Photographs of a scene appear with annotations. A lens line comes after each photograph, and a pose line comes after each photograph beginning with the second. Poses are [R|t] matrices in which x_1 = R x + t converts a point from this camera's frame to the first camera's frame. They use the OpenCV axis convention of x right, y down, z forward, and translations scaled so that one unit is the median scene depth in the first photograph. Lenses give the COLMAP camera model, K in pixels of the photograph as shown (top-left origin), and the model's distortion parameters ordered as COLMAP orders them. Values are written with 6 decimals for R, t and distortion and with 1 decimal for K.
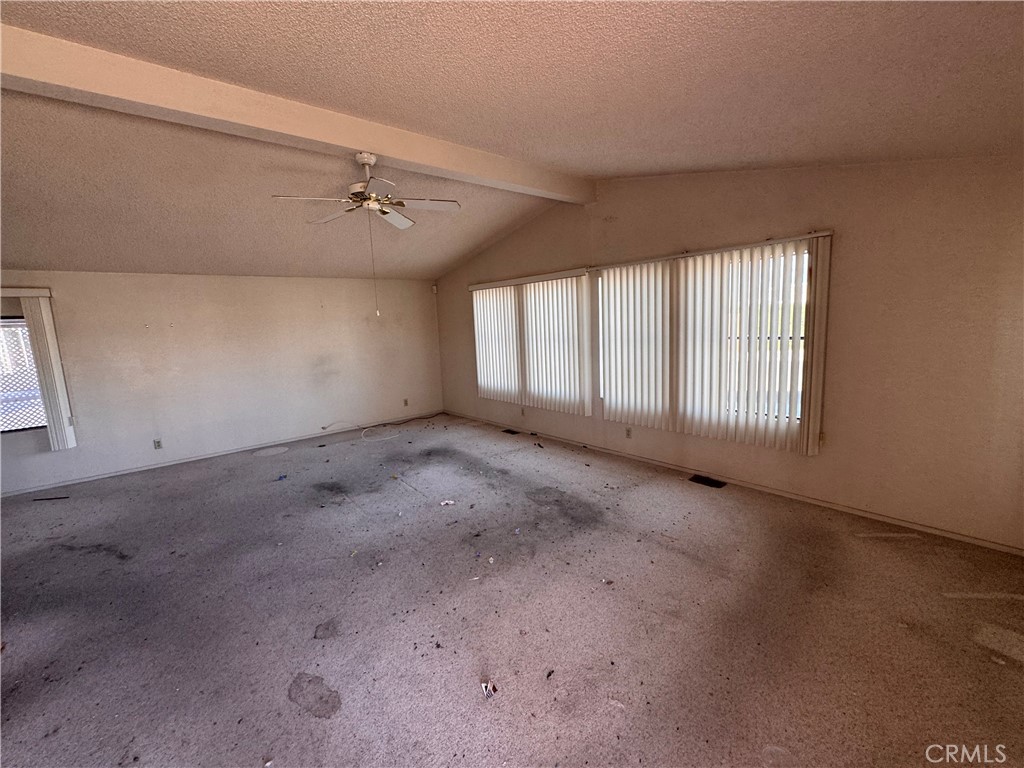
lens RADIAL K [[438.7, 0, 512.0], [0, 438.7, 384.0], [0, 0, 1]] dist [-0.000319, -0.000022]
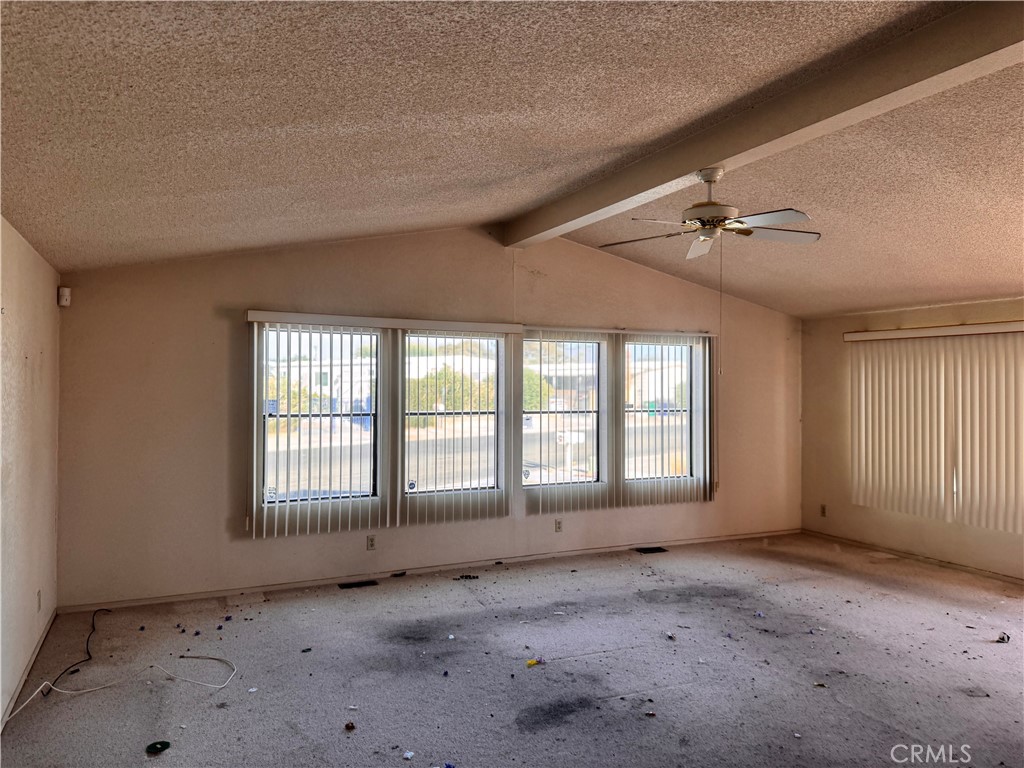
lens RADIAL K [[746.8, 0, 512.0], [0, 746.8, 384.0], [0, 0, 1]] dist [0.110136, -0.167824]
pose [[0.219394, 0.046841, 0.974511, -1.231662], [0.115651, 0.990556, -0.073648, -0.063850], [-0.968758, 0.128861, 0.211904, 0.811331]]
